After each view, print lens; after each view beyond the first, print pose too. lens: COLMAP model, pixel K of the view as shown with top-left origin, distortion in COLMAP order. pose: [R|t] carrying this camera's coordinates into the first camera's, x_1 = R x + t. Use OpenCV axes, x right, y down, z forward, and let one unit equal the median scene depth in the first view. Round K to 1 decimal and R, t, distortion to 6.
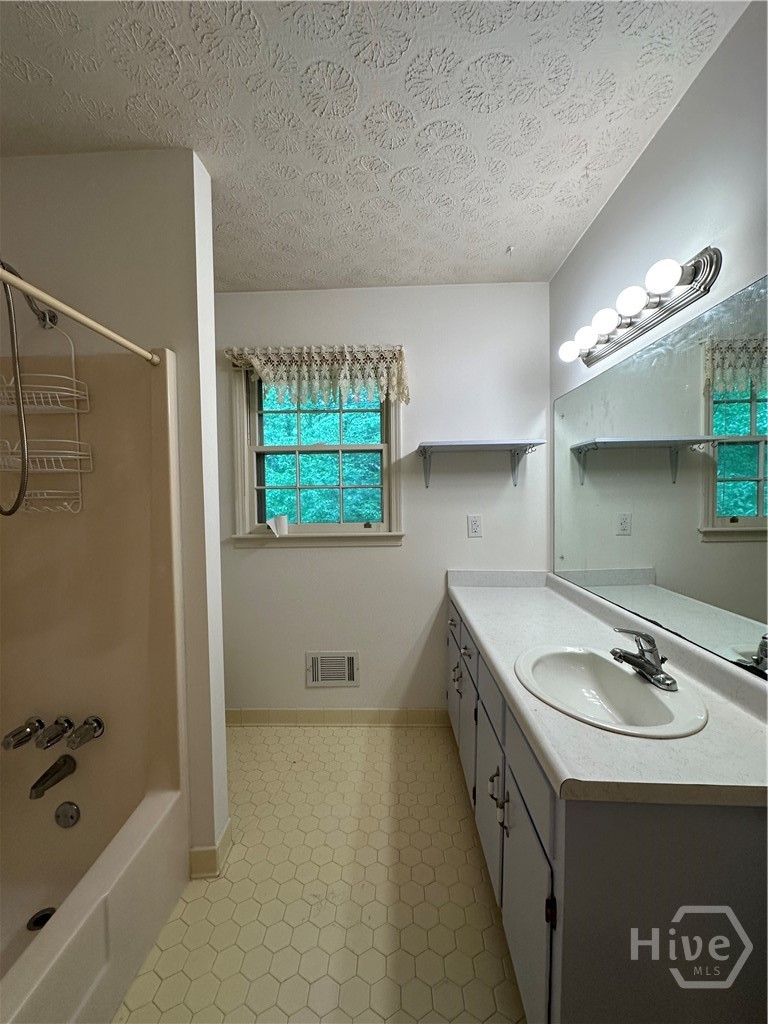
lens RADIAL K [[407.2, 0, 383.1], [0, 407.2, 511.4], [0, 0, 1]] dist [-0.004143, 0.000638]
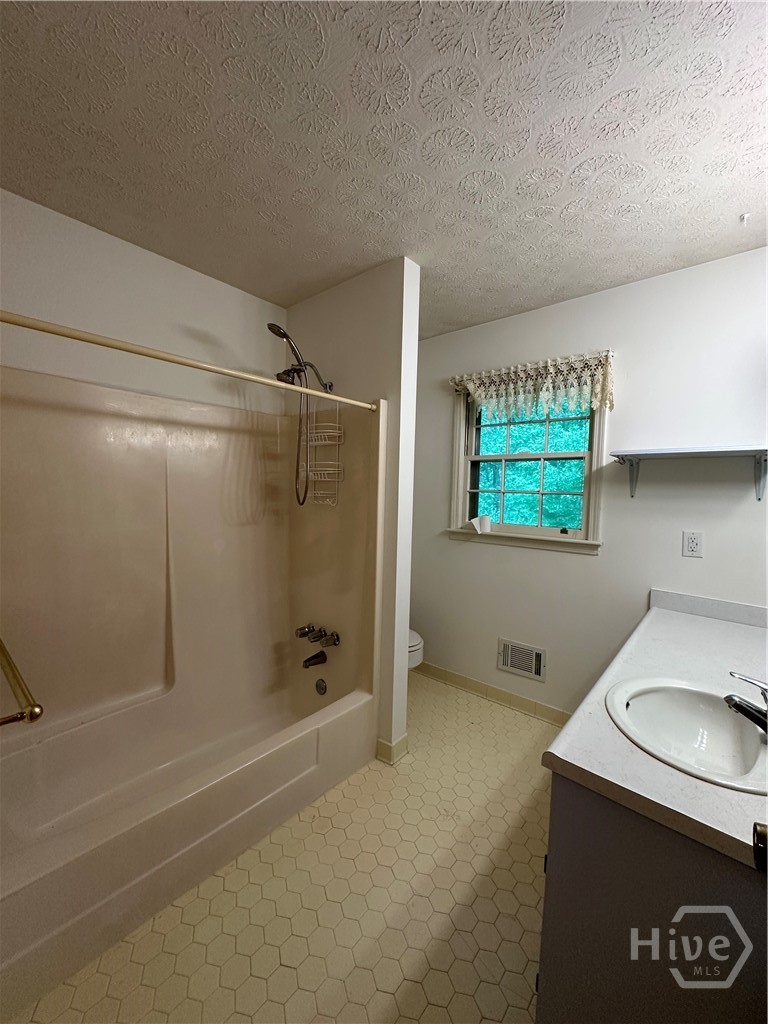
lens RADIAL K [[407.2, 0, 383.1], [0, 407.2, 511.4], [0, 0, 1]] dist [-0.004143, 0.000638]
pose [[0.776521, 0.067202, -0.626498, 0.258147], [-0.058934, 0.997684, 0.033971, -0.024663], [0.627329, 0.010543, 0.778683, -0.090004]]
